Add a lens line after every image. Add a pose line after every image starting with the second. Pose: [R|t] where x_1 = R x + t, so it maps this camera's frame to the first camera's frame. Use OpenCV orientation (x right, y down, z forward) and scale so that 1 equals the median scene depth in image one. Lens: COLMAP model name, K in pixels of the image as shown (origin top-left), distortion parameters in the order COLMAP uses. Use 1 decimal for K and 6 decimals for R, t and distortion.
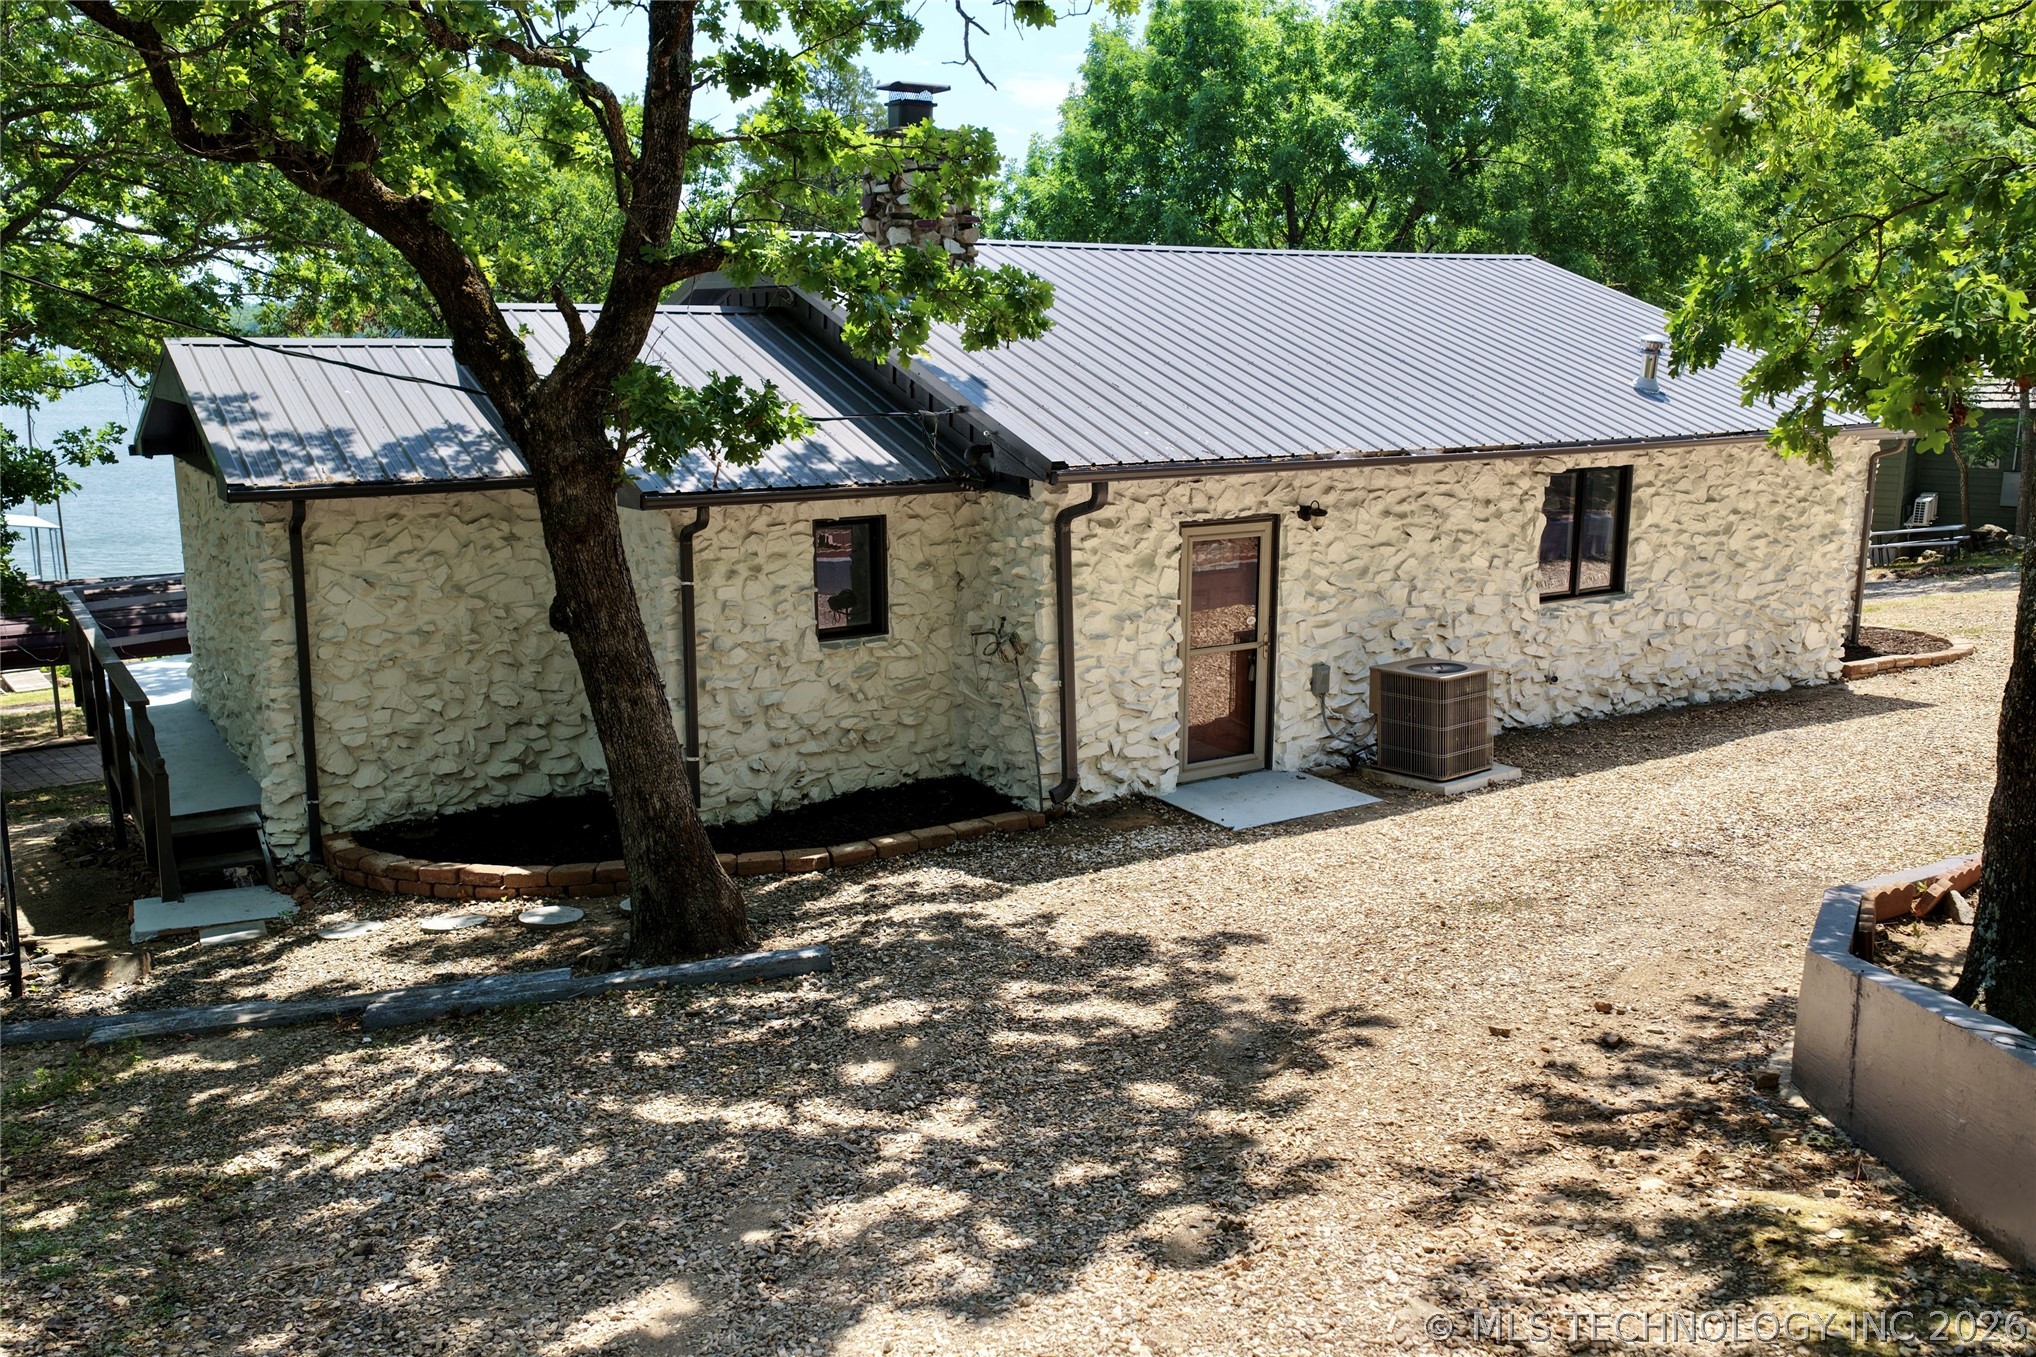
lens RADIAL K [[1660.4, 0, 1018.3], [0, 1660.4, 676.3], [0, 0, 1]] dist [-0.011009, 0.028397]
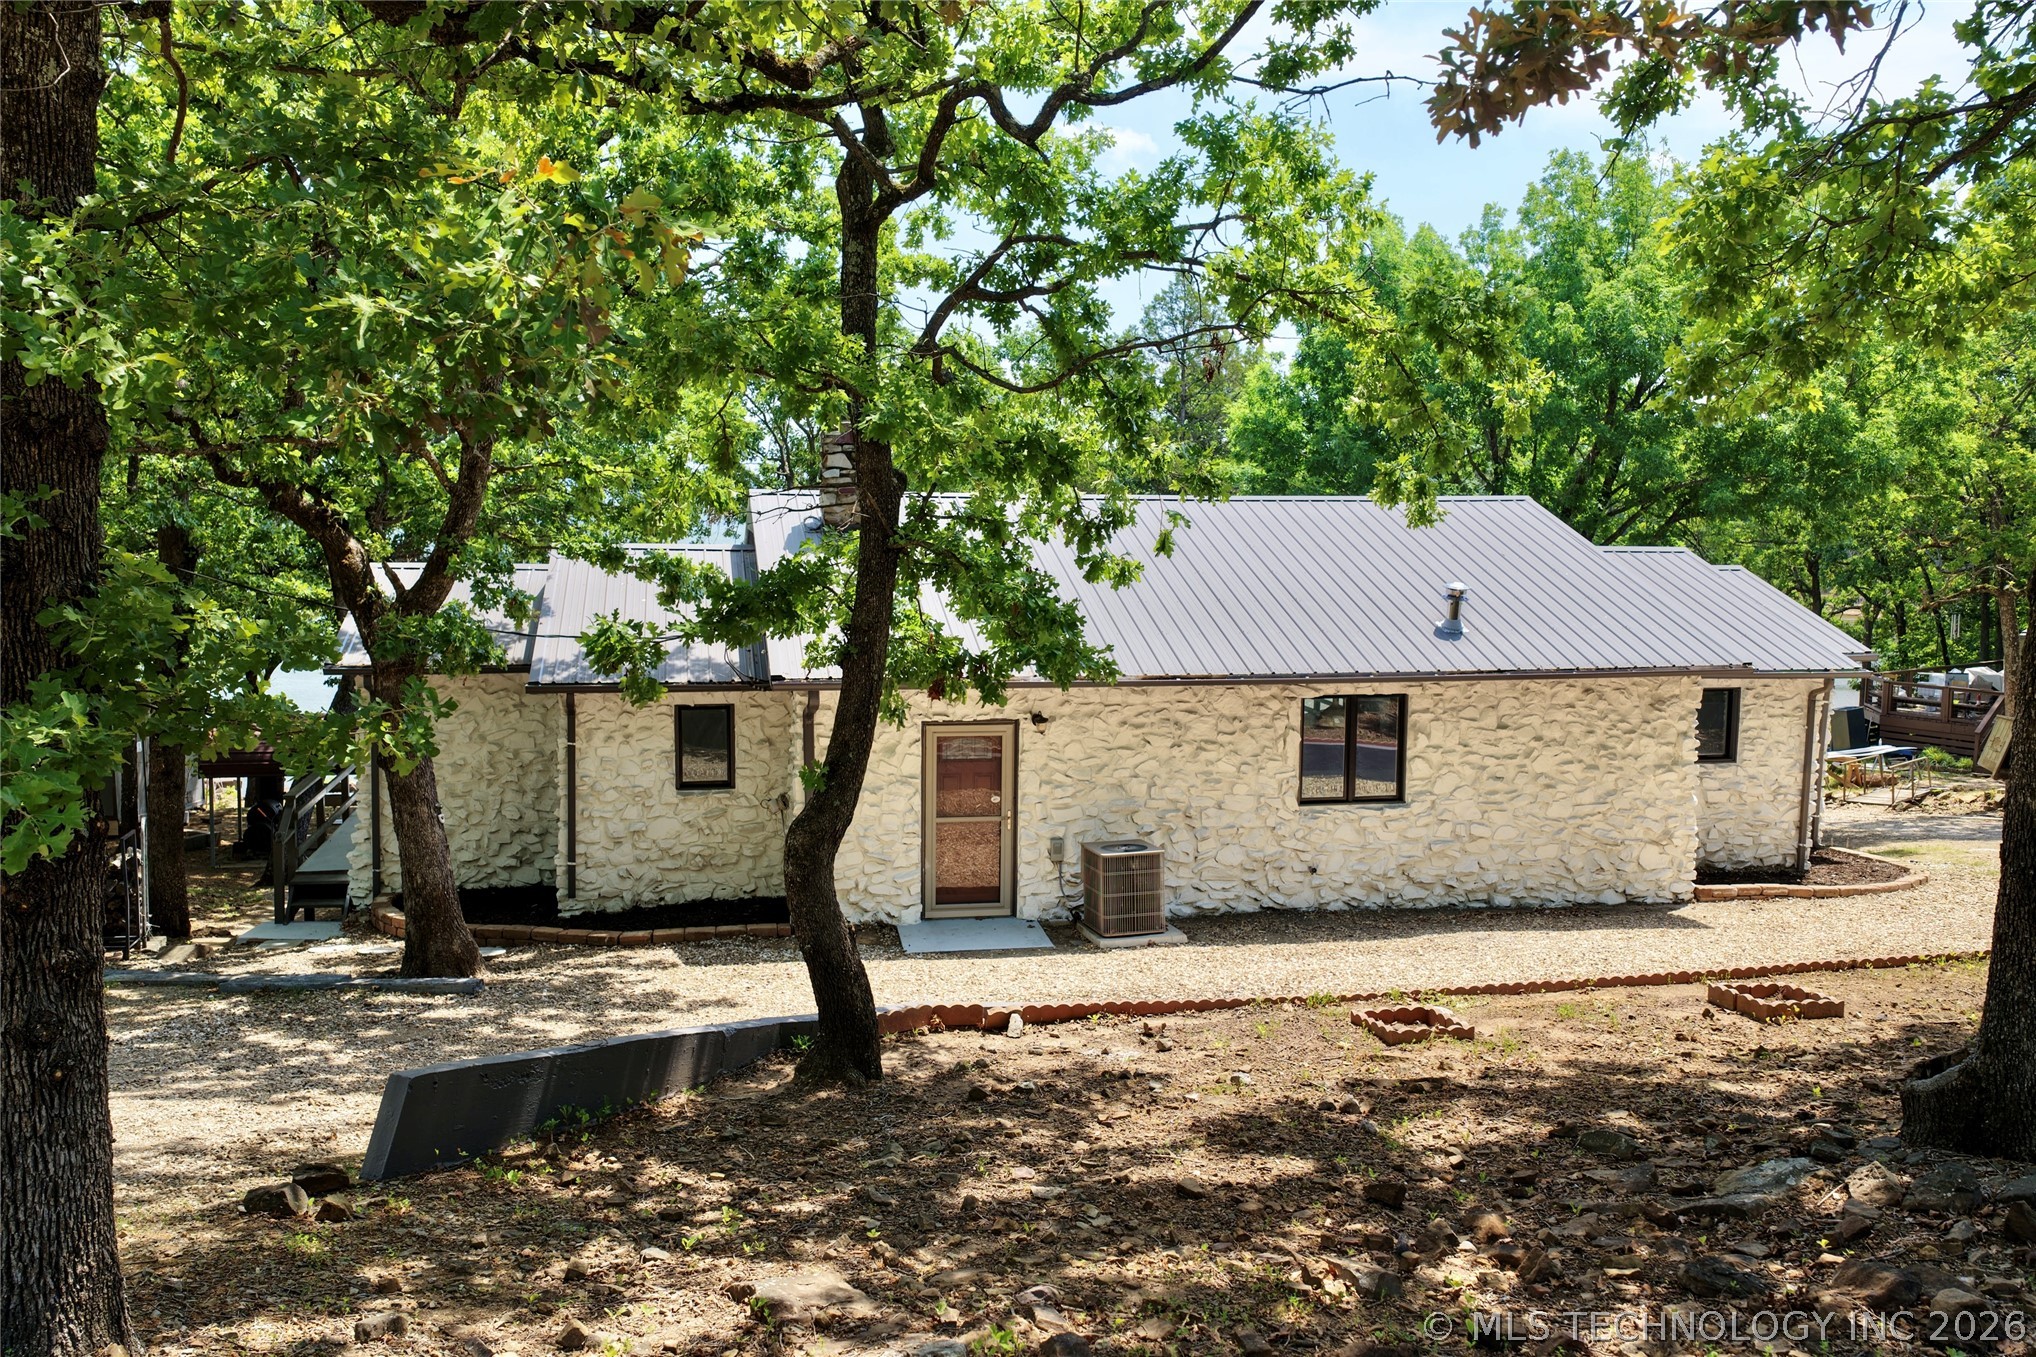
lens RADIAL K [[1660.4, 0, 1017.3], [0, 1660.4, 679.3], [0, 0, 1]] dist [-0.011009, 0.028397]
pose [[0.933114, 0.049175, -0.356202, 0.546833], [-0.082835, 0.993358, -0.079859, -0.021781], [0.349910, 0.104024, 0.930990, -0.195613]]
